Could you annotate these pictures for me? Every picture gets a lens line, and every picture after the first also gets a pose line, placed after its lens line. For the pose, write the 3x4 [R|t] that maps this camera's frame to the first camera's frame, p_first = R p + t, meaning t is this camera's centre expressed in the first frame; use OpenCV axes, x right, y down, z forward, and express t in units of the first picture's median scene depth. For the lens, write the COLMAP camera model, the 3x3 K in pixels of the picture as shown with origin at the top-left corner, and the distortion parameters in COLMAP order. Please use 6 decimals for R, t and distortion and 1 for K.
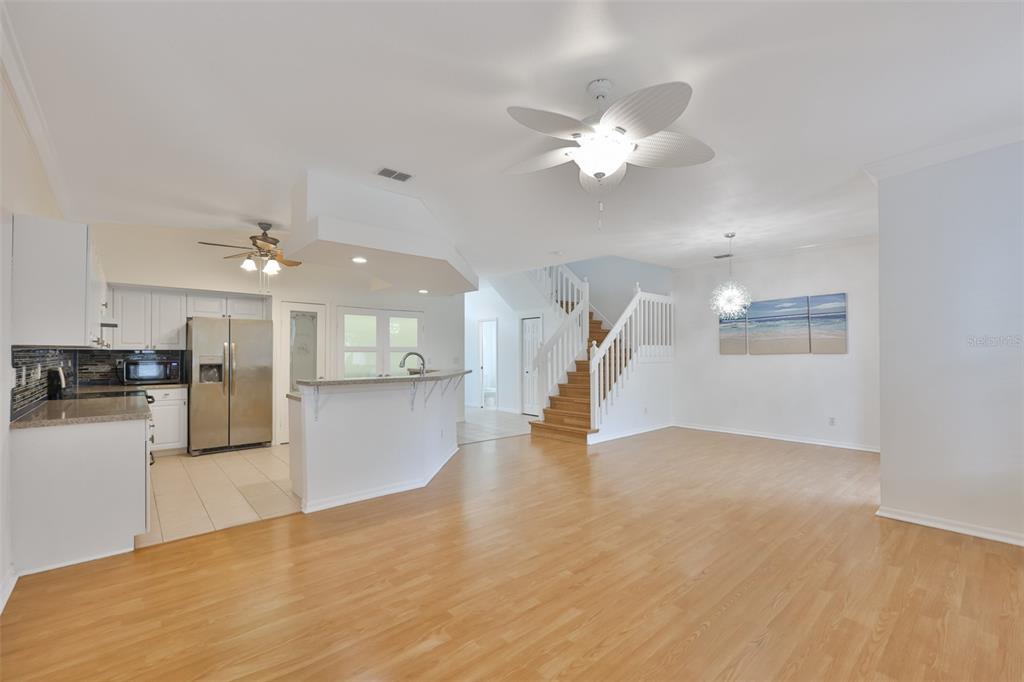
lens RADIAL K [[438.6, 0, 501.4], [0, 438.6, 350.8], [0, 0, 1]] dist [0.000499, 0.000110]
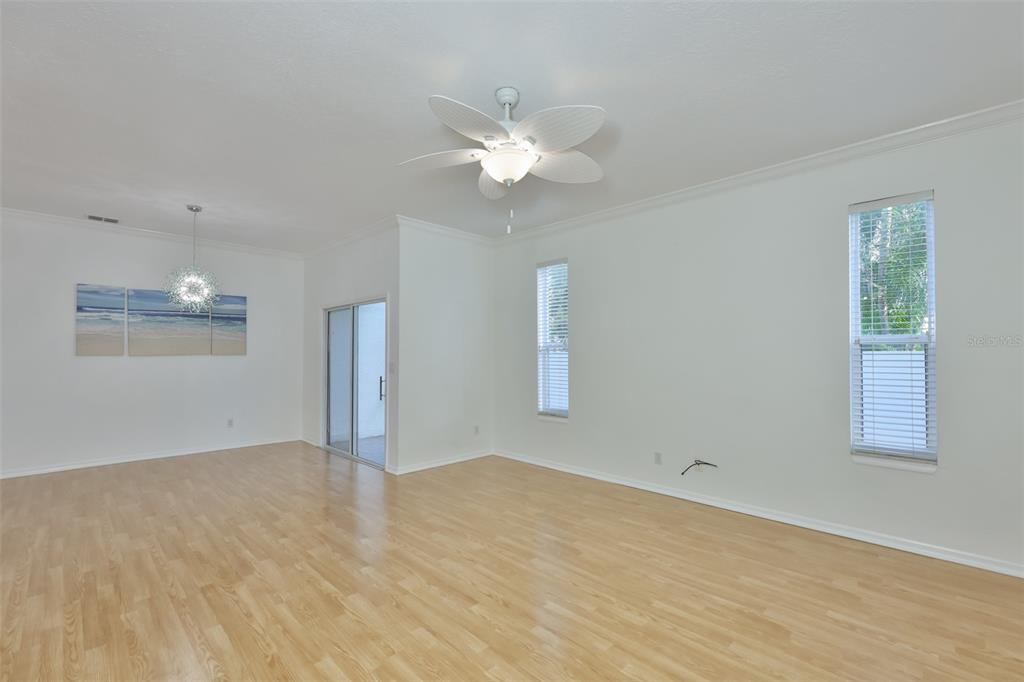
lens RADIAL K [[448.0, 0, 529.0], [0, 448.0, 346.7], [0, 0, 1]] dist [-0.001423, -0.000653]
pose [[-0.107796, 0.017857, 0.994013, -0.335742], [-0.007242, 0.999798, -0.018746, 0.001209], [-0.994147, -0.009220, -0.107645, 0.441706]]
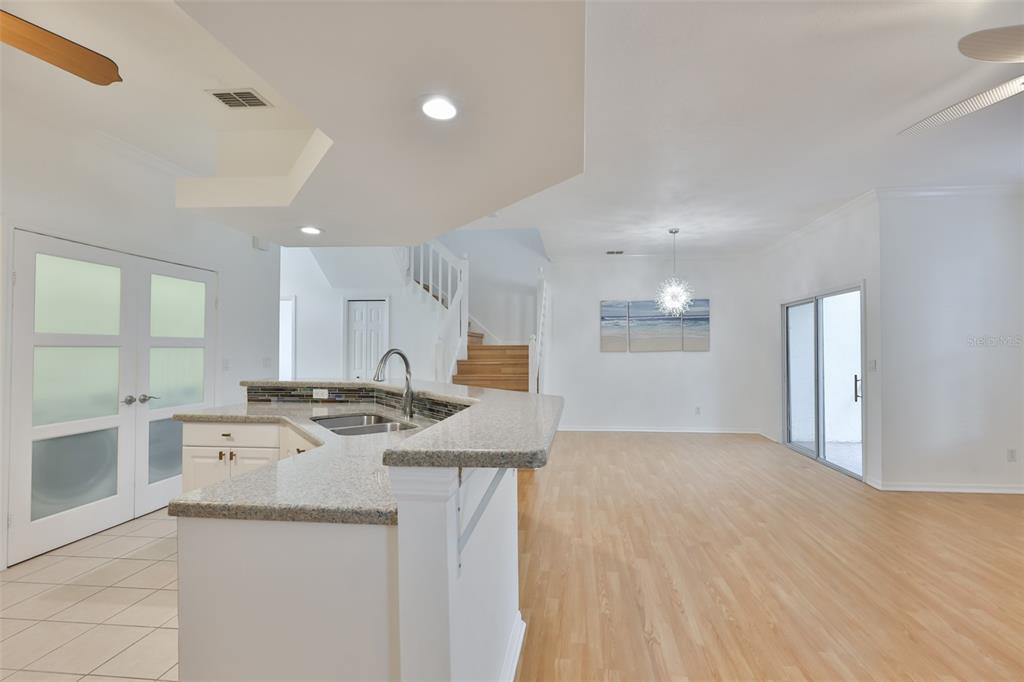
lens RADIAL K [[448.0, 0, 529.0], [0, 448.0, 346.7], [0, 0, 1]] dist [-0.001423, -0.000653]
pose [[0.720173, 0.007165, 0.693758, -0.378813], [-0.004620, 0.999974, -0.005532, 0.002878], [-0.693779, 0.000779, 0.720187, 0.469261]]
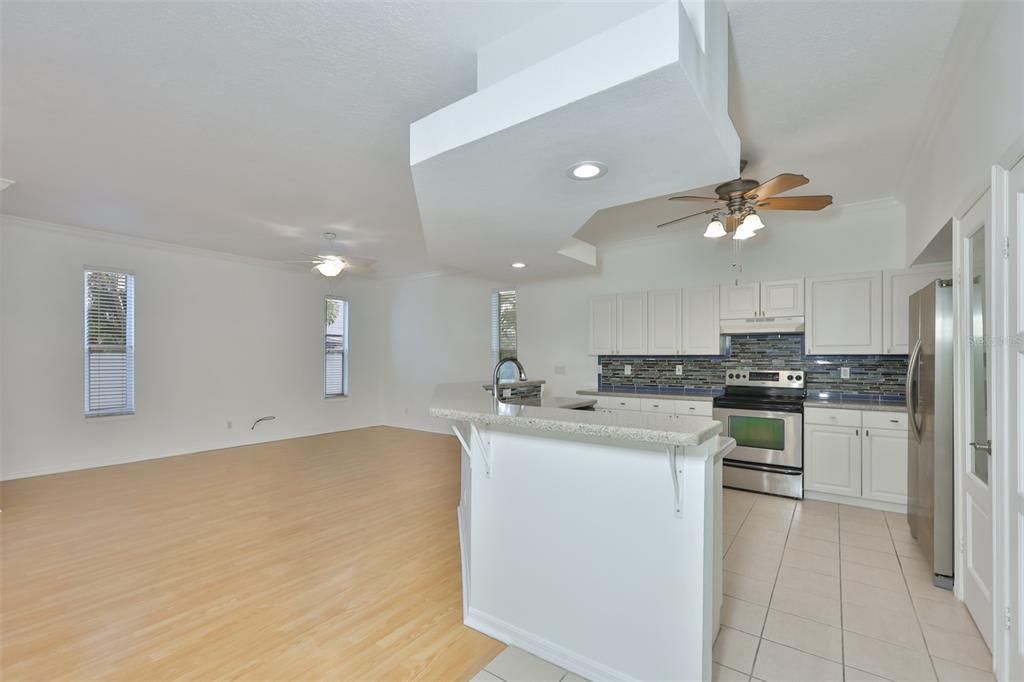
lens RADIAL K [[435.8, 0, 516.7], [0, 435.8, 355.2], [0, 0, 1]] dist [-0.000352, -0.000083]
pose [[-0.967305, -0.003275, -0.253594, -0.047986], [0.000033, 0.999915, -0.013039, 0.008028], [0.253615, -0.012621, -0.967223, 1.378374]]
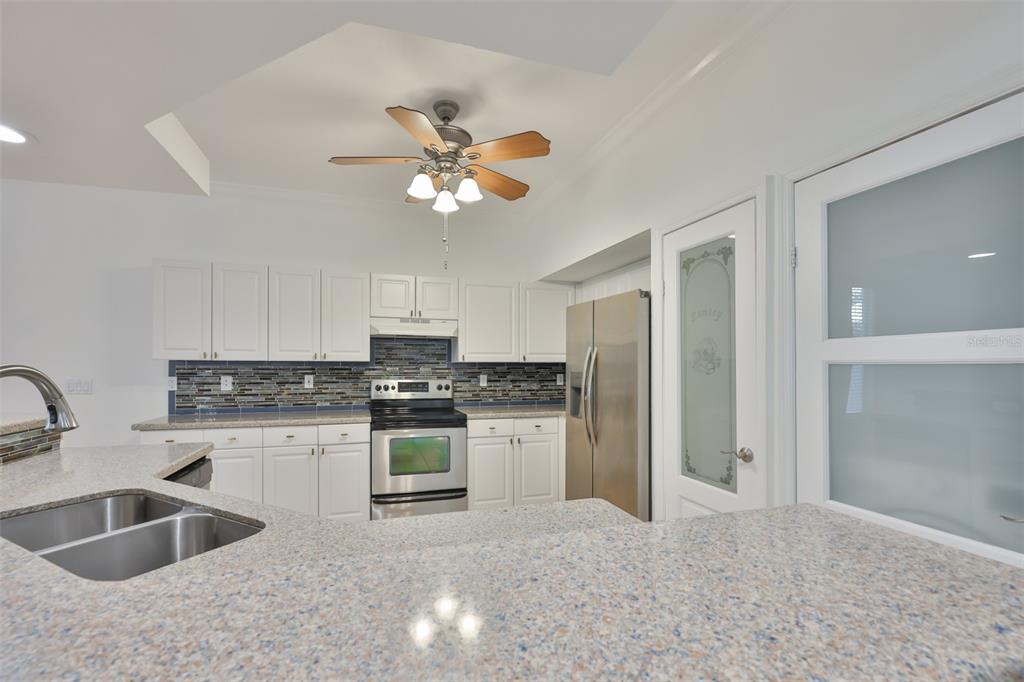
lens RADIAL K [[452.3, 0, 498.1], [0, 452.3, 361.7], [0, 0, 1]] dist [-0.001304, -0.000065]
pose [[-0.381692, -0.008354, -0.924252, -0.078779], [0.003017, 0.999943, -0.010284, 0.004569], [0.924285, -0.006714, -0.381645, 1.113112]]
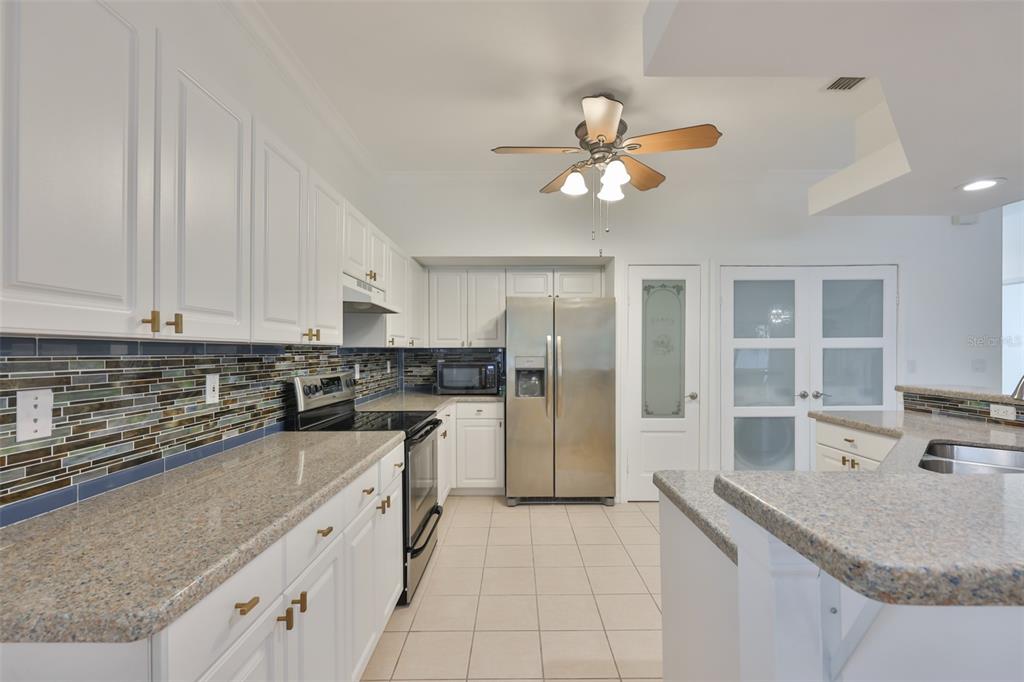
lens RADIAL K [[435.8, 0, 516.7], [0, 435.8, 355.2], [0, 0, 1]] dist [-0.000352, -0.000083]
pose [[0.763686, 0.002553, -0.645582, -0.254950], [0.007949, 0.999879, 0.013358, 0.001322], [0.645538, -0.015333, 0.763574, 0.486117]]
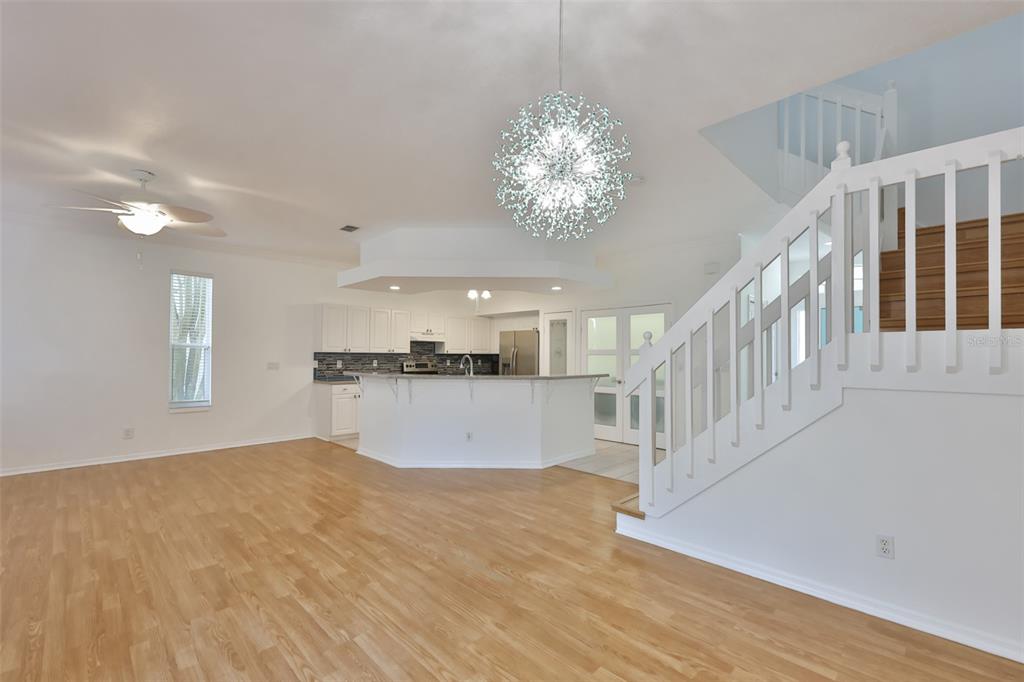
lens RADIAL K [[428.3, 0, 513.1], [0, 428.3, 353.5], [0, 0, 1]] dist [-0.001153, -0.000270]
pose [[0.091640, -0.004369, -0.995783, 0.738101], [0.001067, 0.999990, -0.004289, 0.003484], [0.995792, -0.000669, 0.091644, 0.880813]]
